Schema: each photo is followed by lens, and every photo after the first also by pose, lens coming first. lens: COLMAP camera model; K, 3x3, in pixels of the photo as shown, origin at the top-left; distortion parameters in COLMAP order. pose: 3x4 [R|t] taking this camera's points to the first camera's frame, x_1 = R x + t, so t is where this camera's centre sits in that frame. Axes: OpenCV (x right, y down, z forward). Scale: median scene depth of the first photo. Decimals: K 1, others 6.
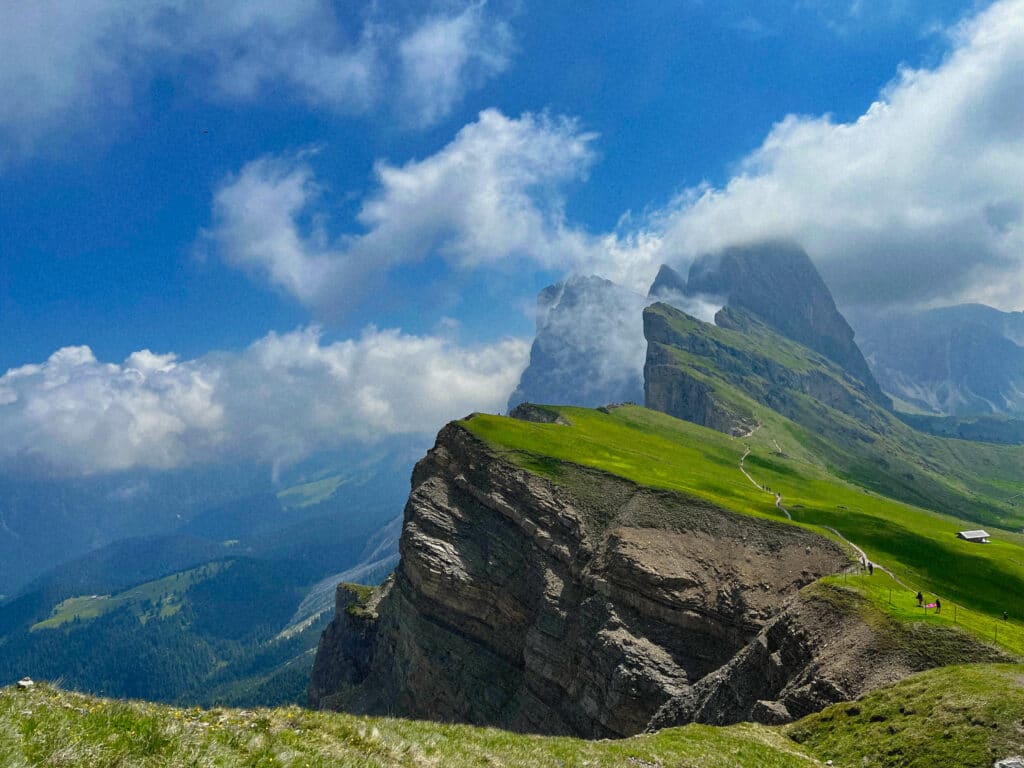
lens RADIAL K [[754.4, 0, 512.0], [0, 754.4, 384.0], [0, 0, 1]] dist [0.034468, -0.004618]
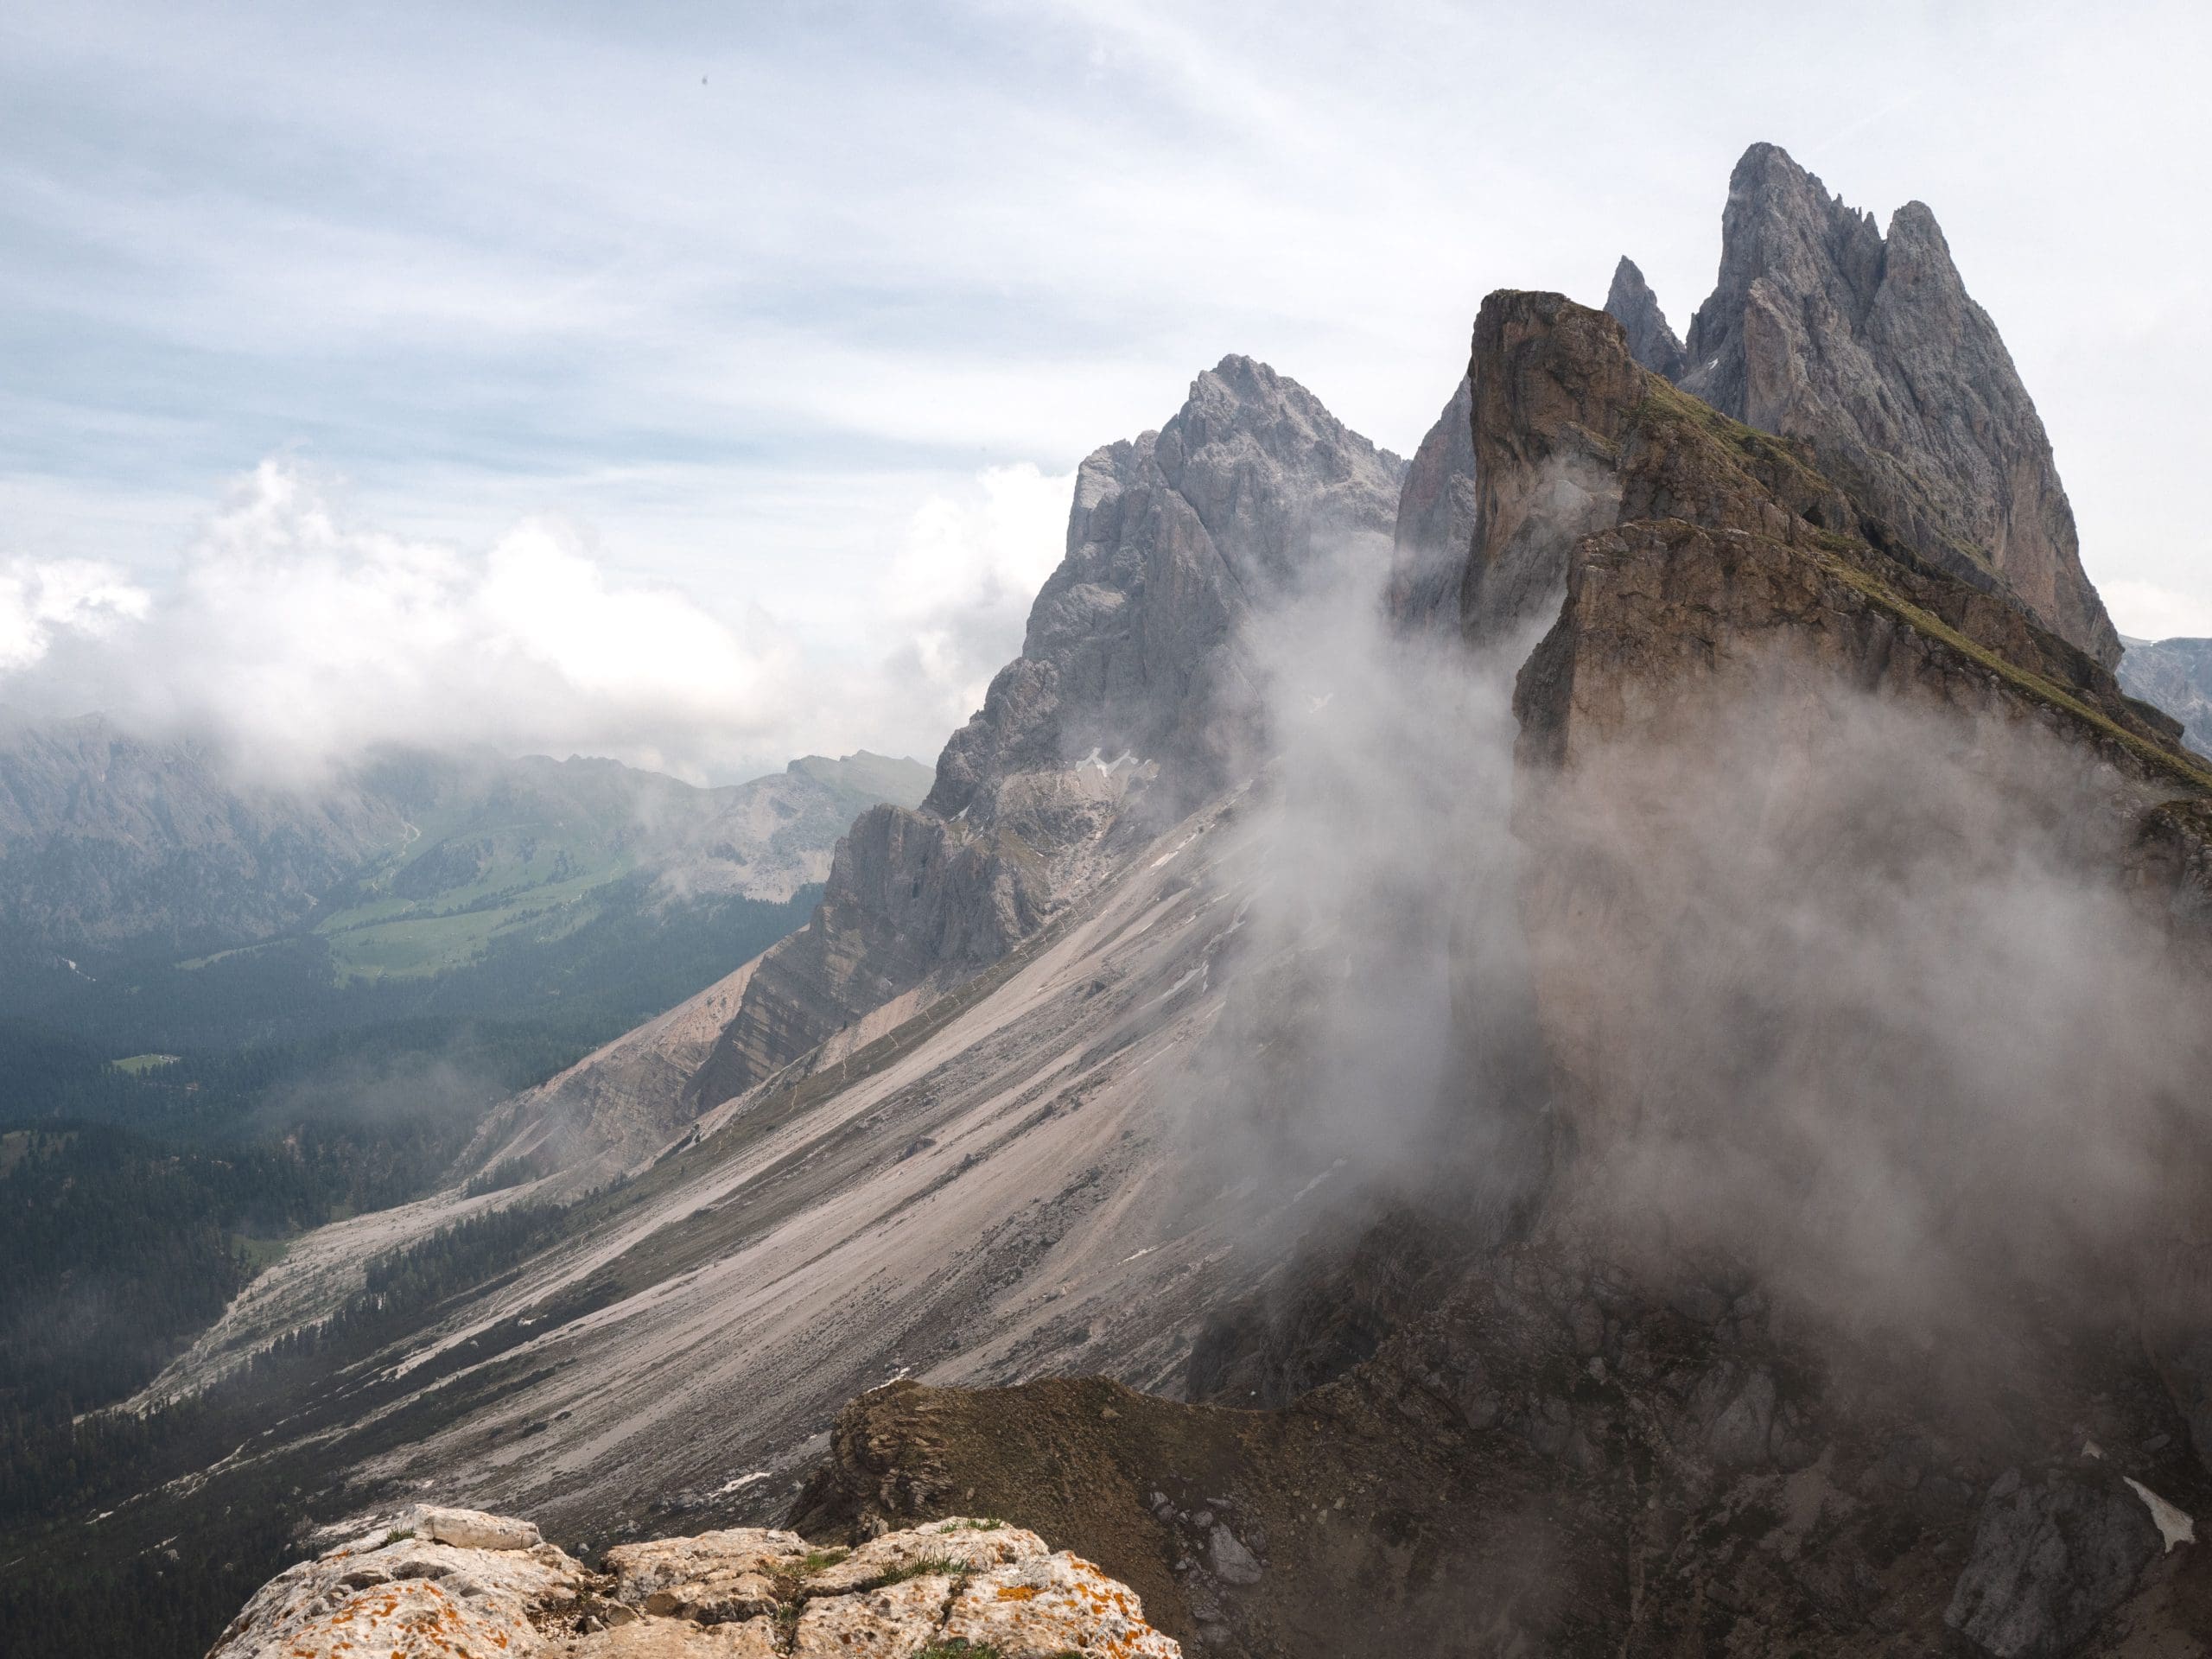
lens RADIAL K [[1842.4, 0, 988.8], [0, 1842.4, 854.5], [0, 0, 1]] dist [-0.018123, -0.012514]
pose [[0.993509, 0.113561, -0.006638, 0.316888], [-0.112800, 0.991033, 0.071618, 0.058164], [0.014711, -0.070404, 0.997410, 2.307961]]
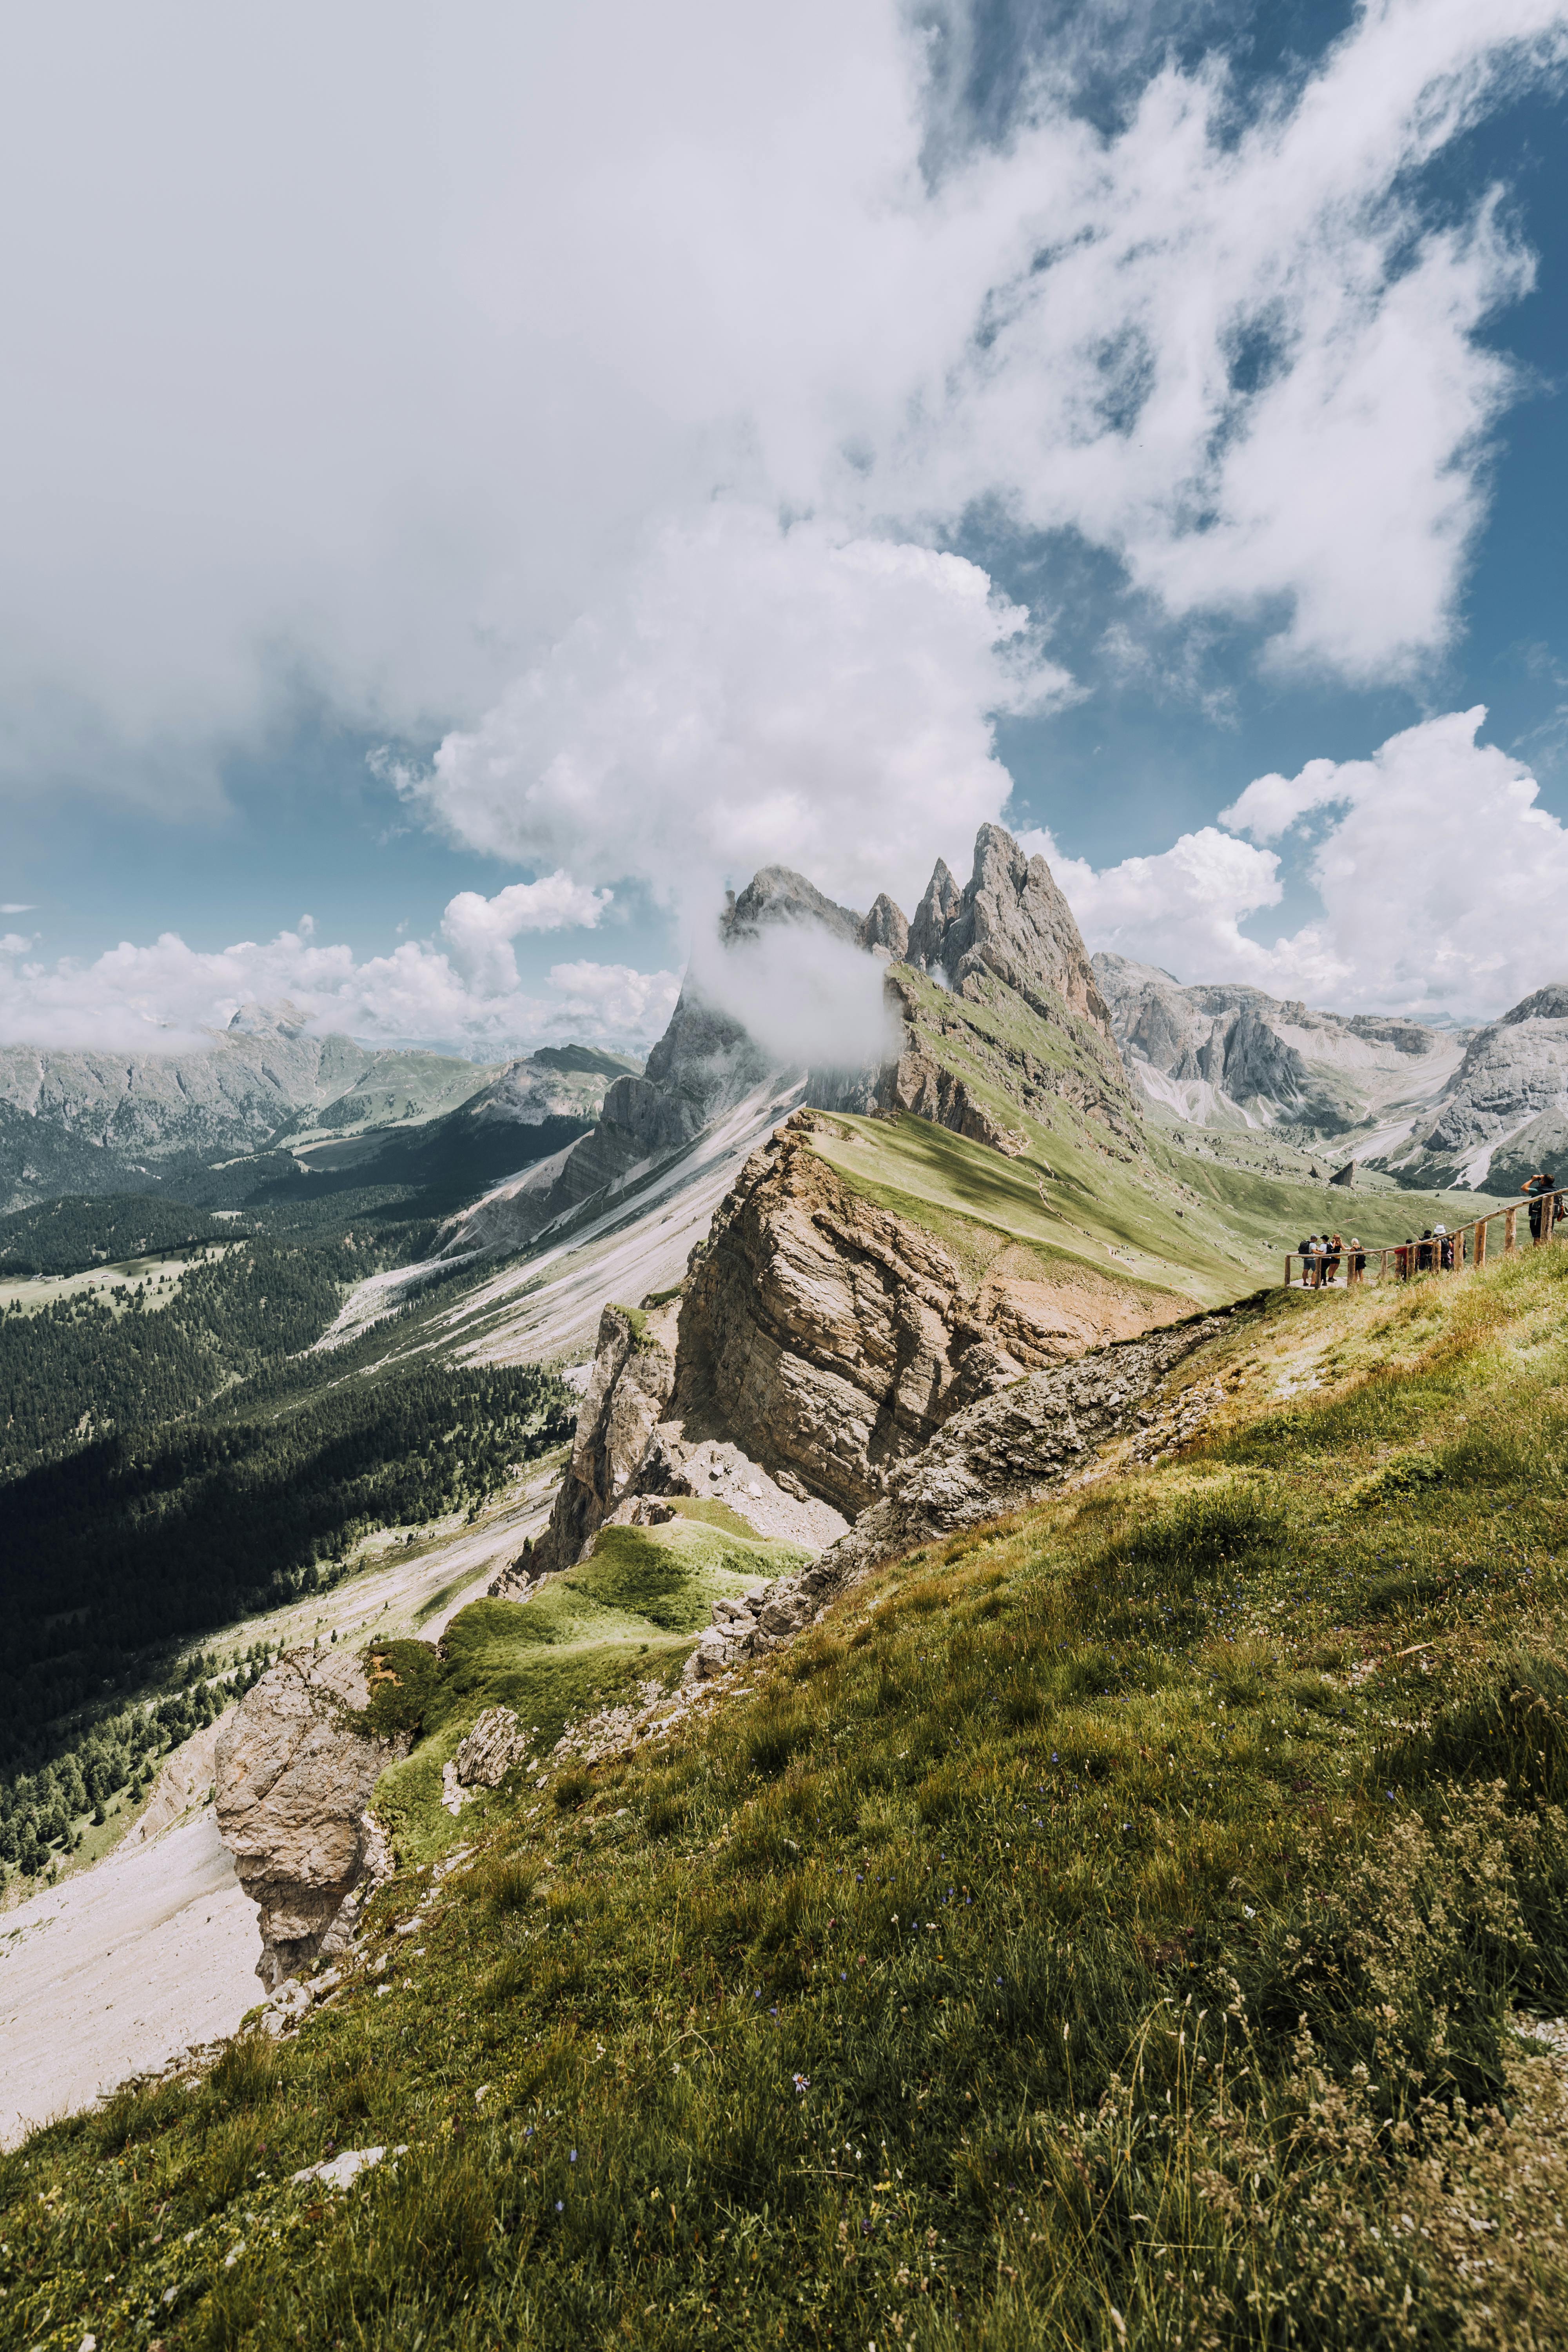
lens RADIAL K [[1044.5, 0, 777.2], [0, 1044.5, 1180.1], [0, 0, 1]] dist [-0.002229, -0.000062]
pose [[0.984856, 0.079020, 0.154322, -0.339086], [-0.100371, 0.985631, 0.135859, -0.089793], [-0.141369, -0.149291, 0.978635, -0.274248]]
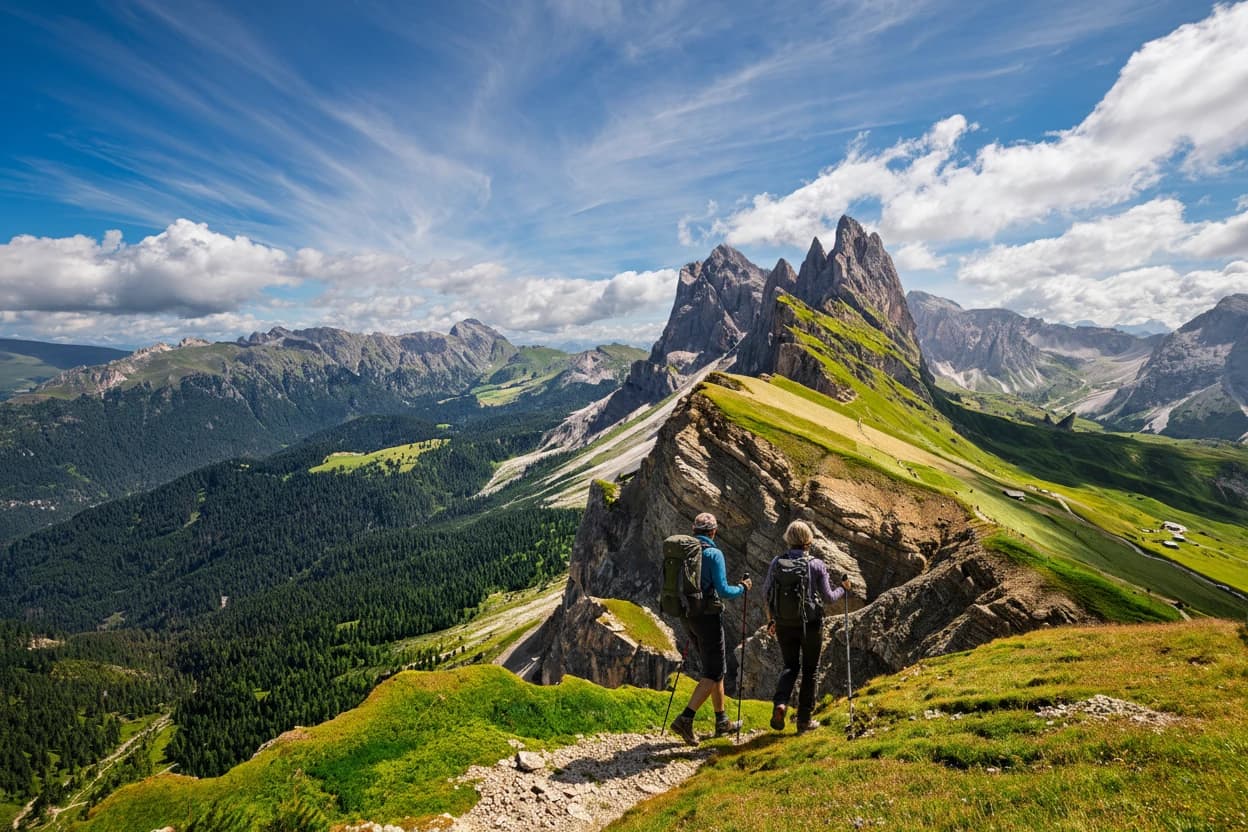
lens RADIAL K [[554.2, 0, 624.3], [0, 554.2, 408.4], [0, 0, 1]] dist [-0.002229, -0.000062]
pose [[0.994177, 0.105313, -0.022811, -0.224268], [-0.101076, 0.984789, 0.141332, -0.066284], [0.037348, -0.138204, 0.989699, -0.129791]]
